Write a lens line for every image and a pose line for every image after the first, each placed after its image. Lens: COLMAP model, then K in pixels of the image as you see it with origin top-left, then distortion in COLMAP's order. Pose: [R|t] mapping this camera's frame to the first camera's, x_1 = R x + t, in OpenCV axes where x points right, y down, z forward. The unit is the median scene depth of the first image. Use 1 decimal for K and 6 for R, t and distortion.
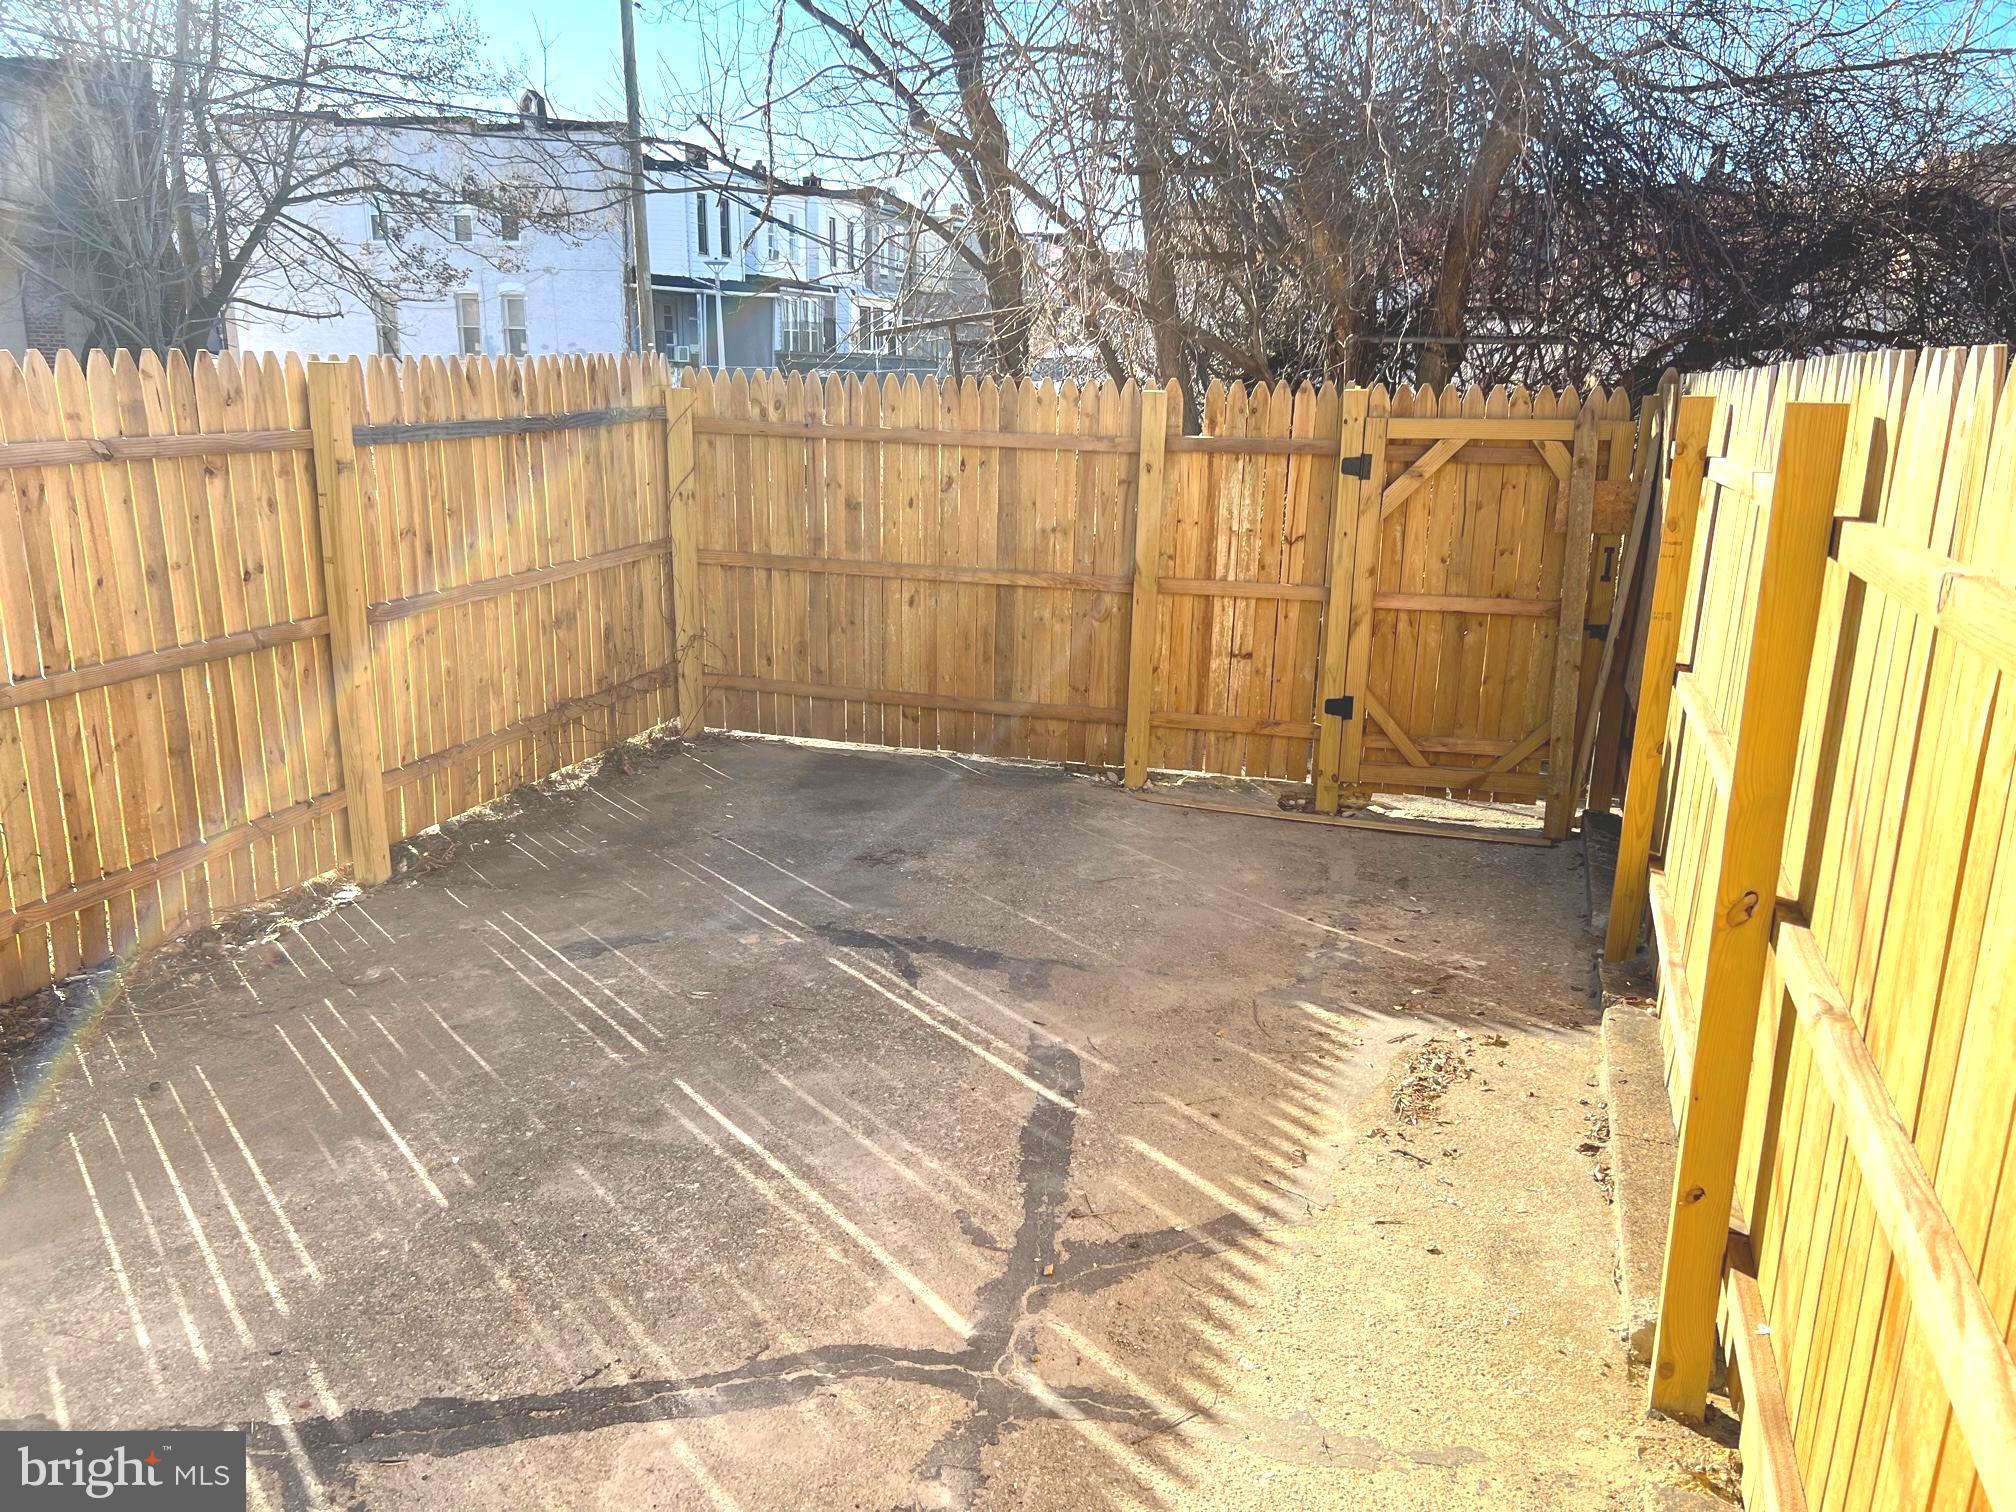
lens RADIAL K [[1606.7, 0, 1016.7], [0, 1606.7, 801.8], [0, 0, 1]] dist [0.127277, -0.258156]
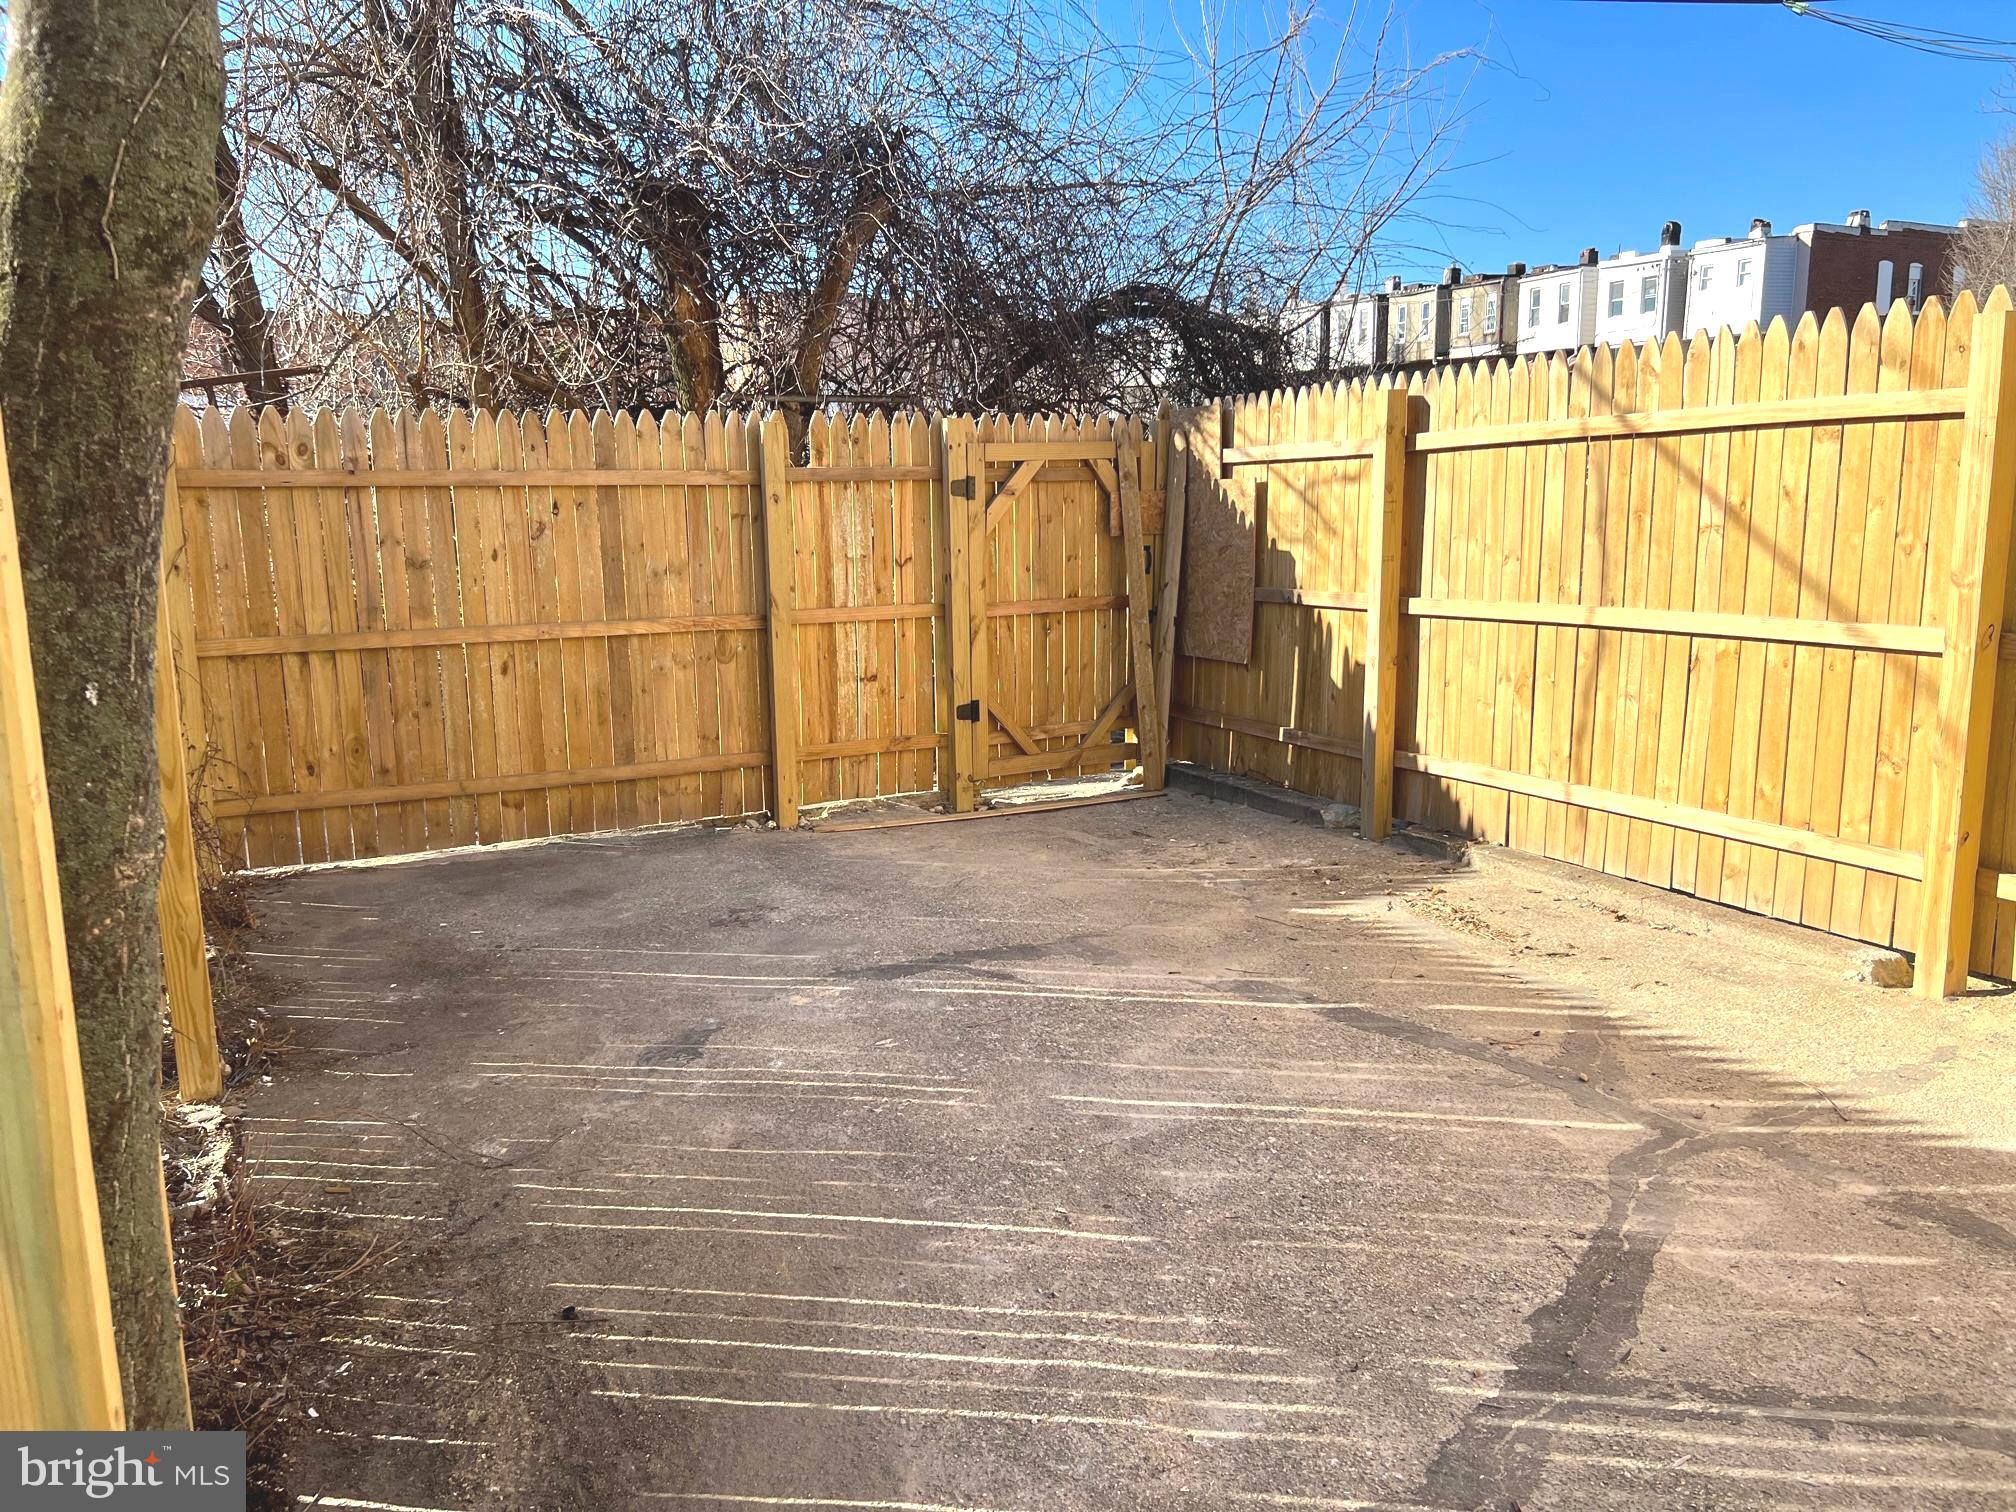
lens RADIAL K [[1606.7, 0, 1016.7], [0, 1606.7, 801.8], [0, 0, 1]] dist [0.127277, -0.258156]
pose [[0.694167, -0.163279, 0.701051, -0.577539], [0.223385, 0.974713, 0.005825, 0.001138], [-0.684274, 0.152561, 0.713088, 0.238469]]
